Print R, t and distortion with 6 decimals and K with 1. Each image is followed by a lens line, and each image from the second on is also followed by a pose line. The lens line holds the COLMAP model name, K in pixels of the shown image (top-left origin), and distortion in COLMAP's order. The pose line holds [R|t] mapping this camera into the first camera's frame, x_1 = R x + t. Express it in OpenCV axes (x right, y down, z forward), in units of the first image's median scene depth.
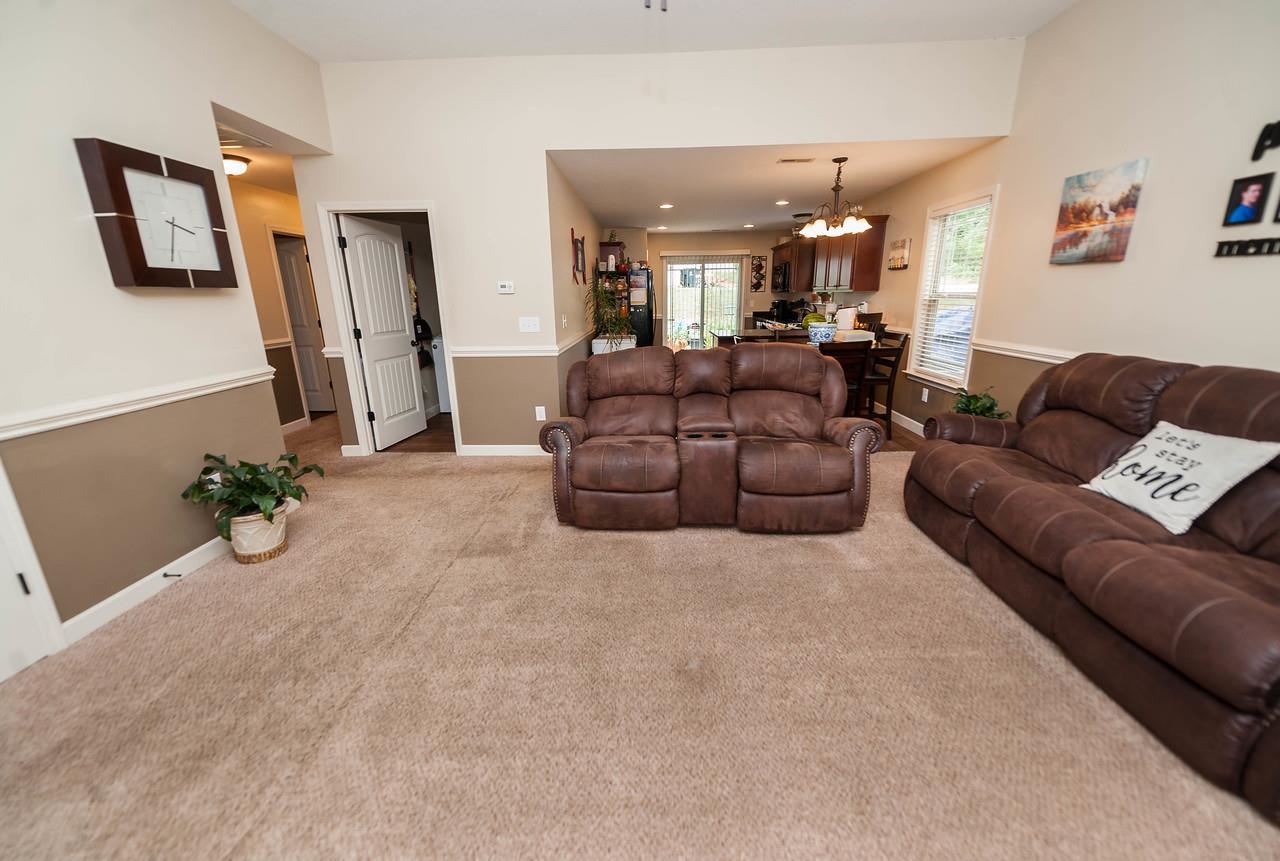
lens RADIAL K [[506.8, 0, 632.5], [0, 506.8, 438.2], [0, 0, 1]] dist [0.015828, -0.006140]
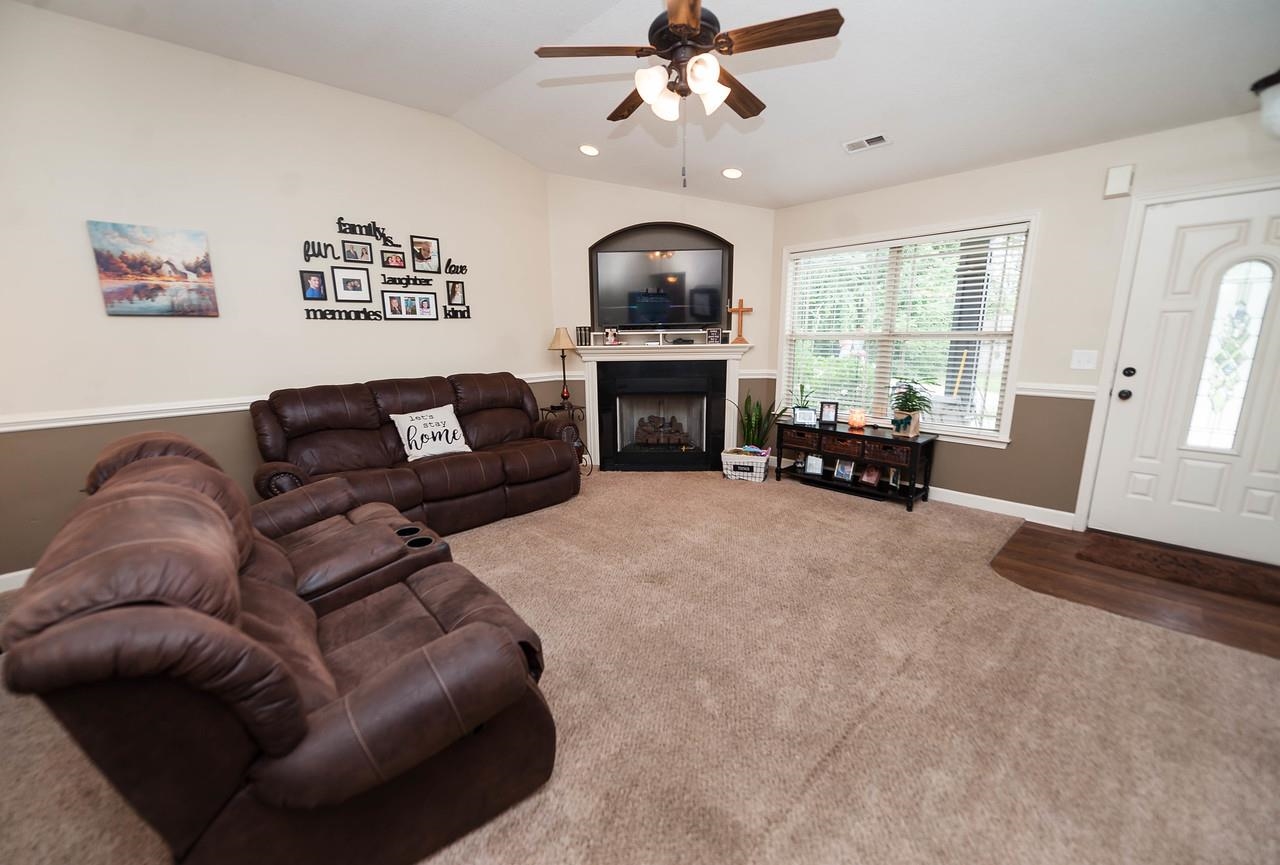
lens RADIAL K [[508.9, 0, 631.2], [0, 508.9, 439.9], [0, 0, 1]] dist [0.017882, -0.007793]
pose [[-0.710050, -0.122496, 0.693415, -0.504597], [0.218804, 0.897621, 0.382623, -0.307499], [-0.669294, 0.423403, -0.610553, 1.099522]]
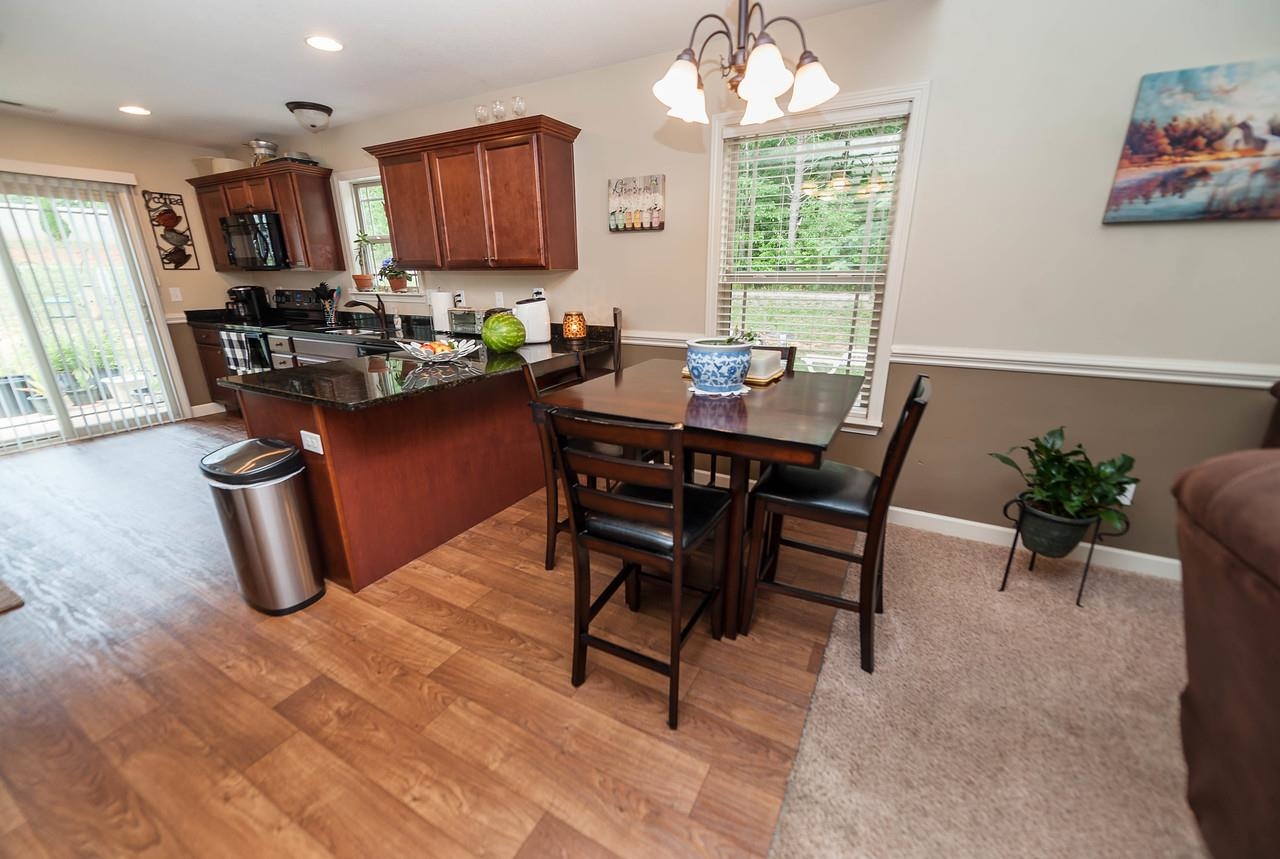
lens RADIAL K [[509.7, 0, 636.3], [0, 509.7, 438.5], [0, 0, 1]] dist [0.015512, -0.004725]
pose [[0.456958, -0.261165, 0.850283, -0.046907], [0.240991, 0.956522, 0.164284, -0.352151], [-0.856220, 0.129840, 0.500029, 1.291151]]
